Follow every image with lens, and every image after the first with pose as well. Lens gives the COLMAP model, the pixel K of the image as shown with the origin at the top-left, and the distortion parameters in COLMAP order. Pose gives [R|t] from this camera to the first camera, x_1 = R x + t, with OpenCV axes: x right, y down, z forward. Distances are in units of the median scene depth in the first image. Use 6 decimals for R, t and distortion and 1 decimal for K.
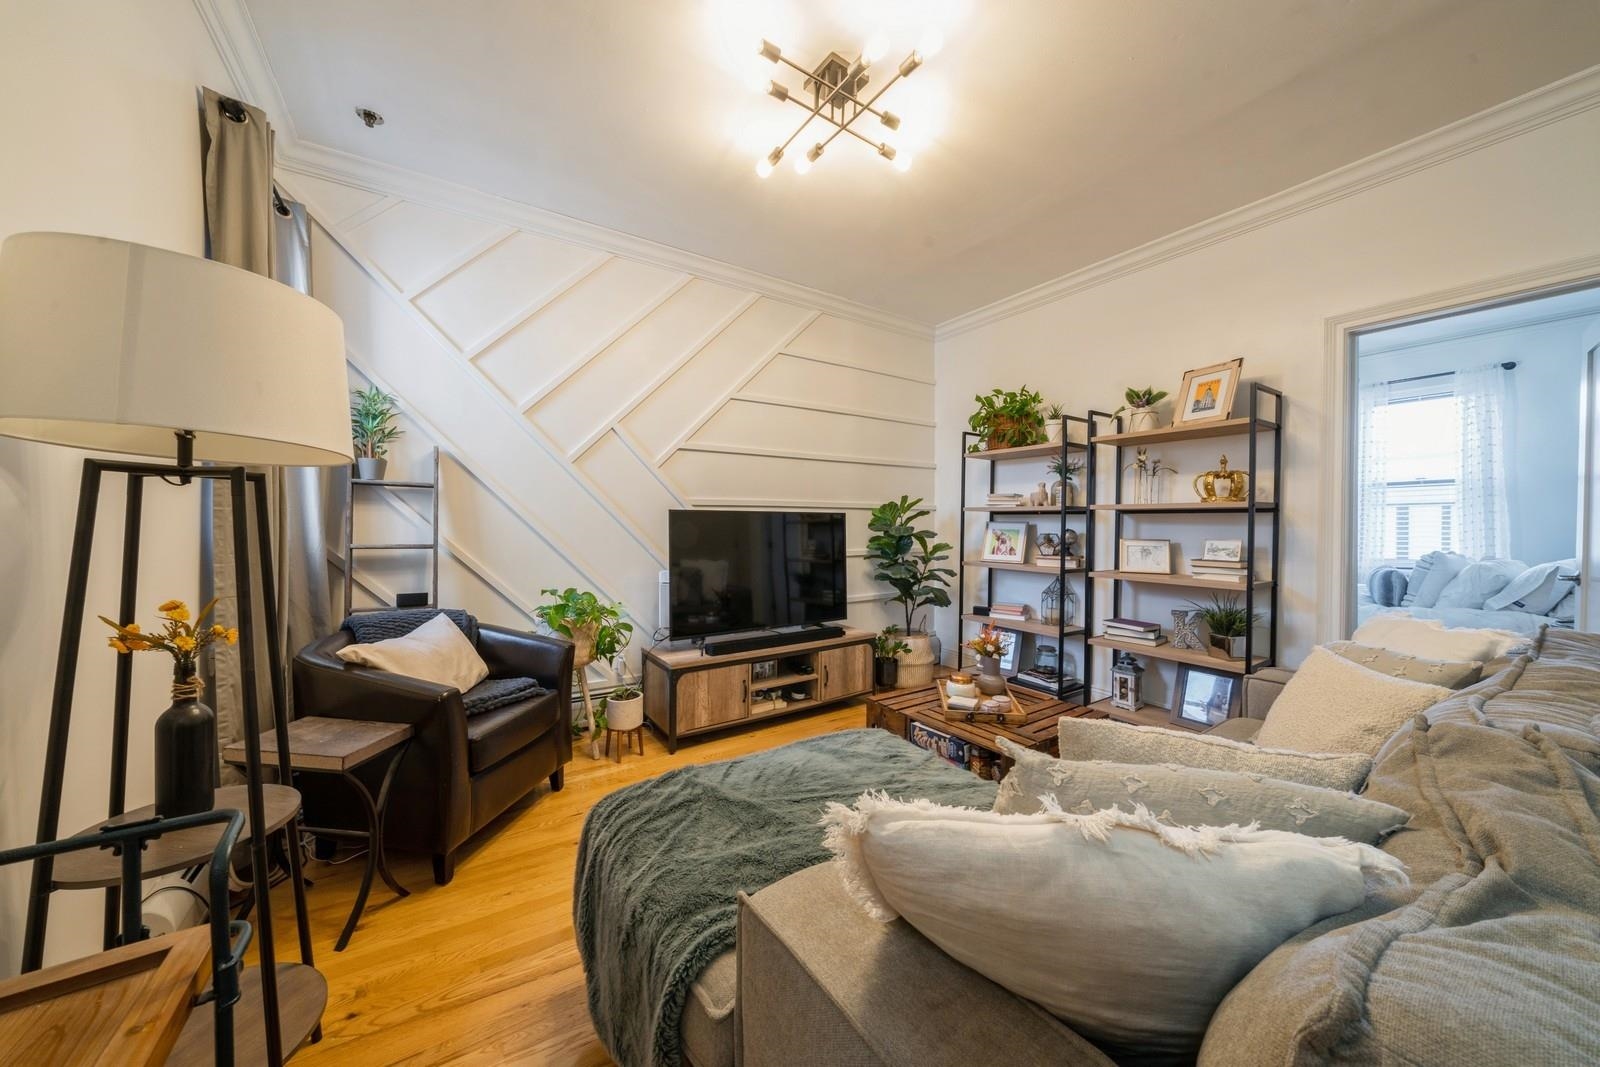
lens RADIAL K [[547.4, 0, 790.9], [0, 547.4, 530.7], [0, 0, 1]] dist [-0.007487, 0.000702]
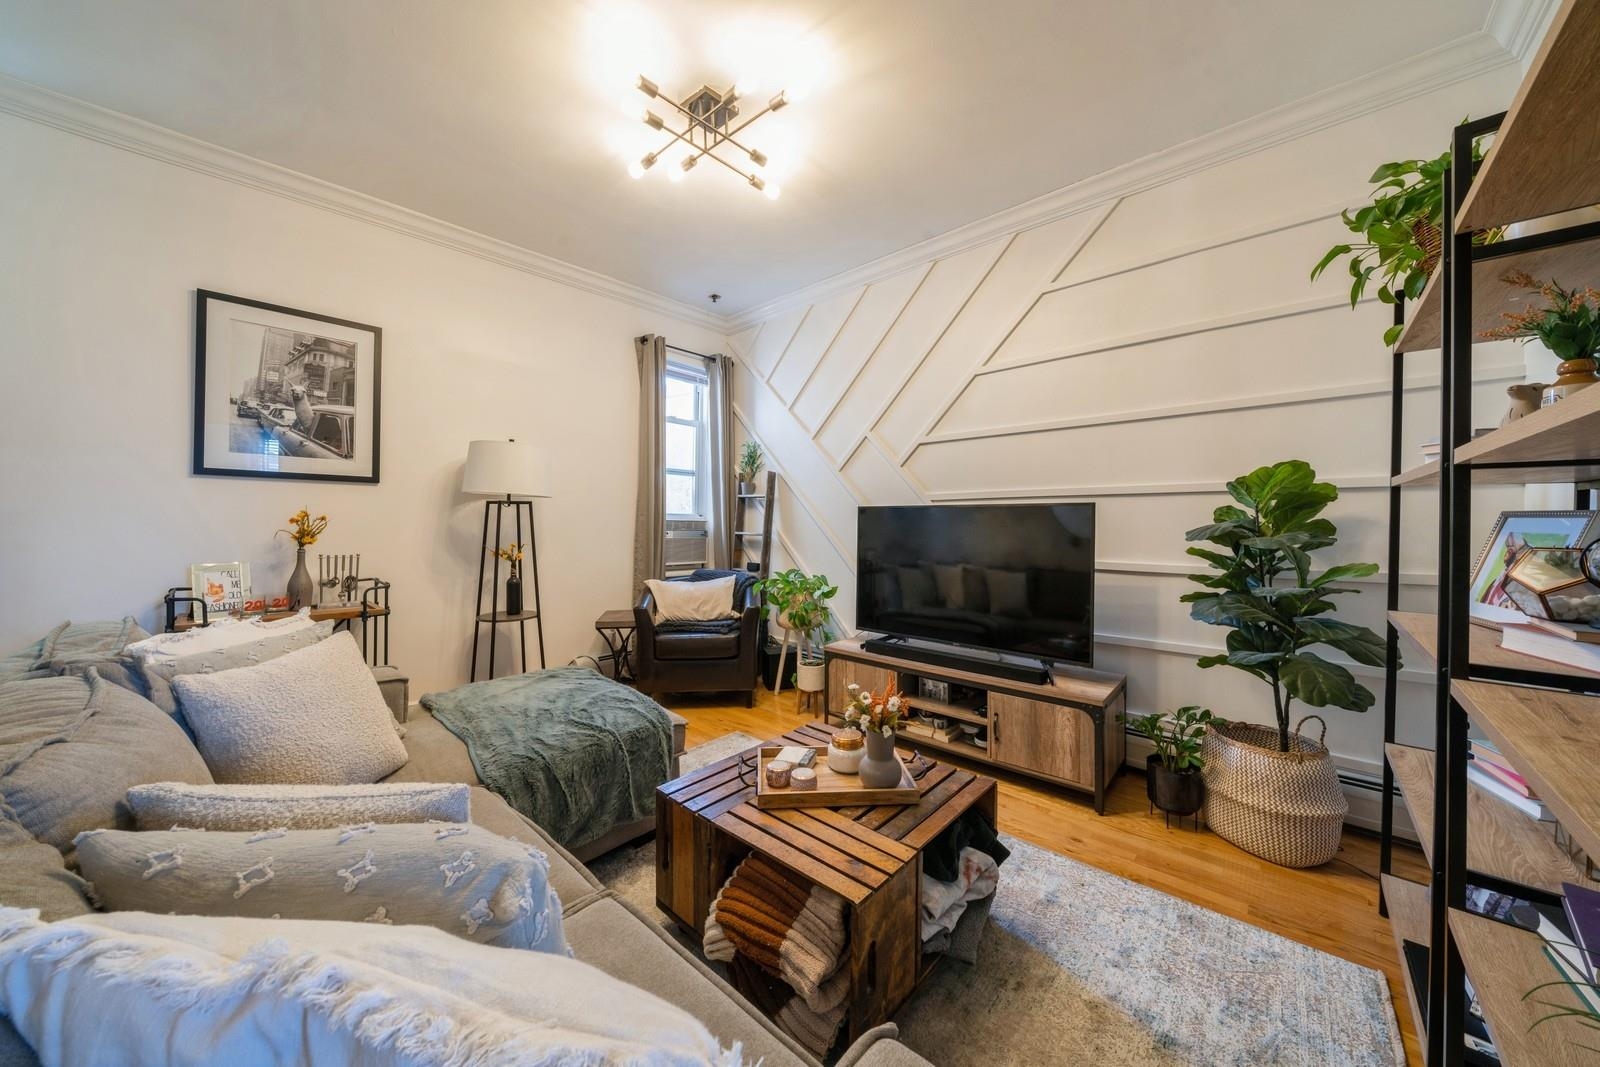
lens RADIAL K [[547.4, 0, 785.2], [0, 547.4, 524.4], [0, 0, 1]] dist [-0.007487, 0.000702]
pose [[0.228718, 0.002887, -0.973488, 0.791368], [-0.018037, 0.999837, -0.001272, -0.000207], [0.973326, 0.017850, 0.228733, 0.614283]]
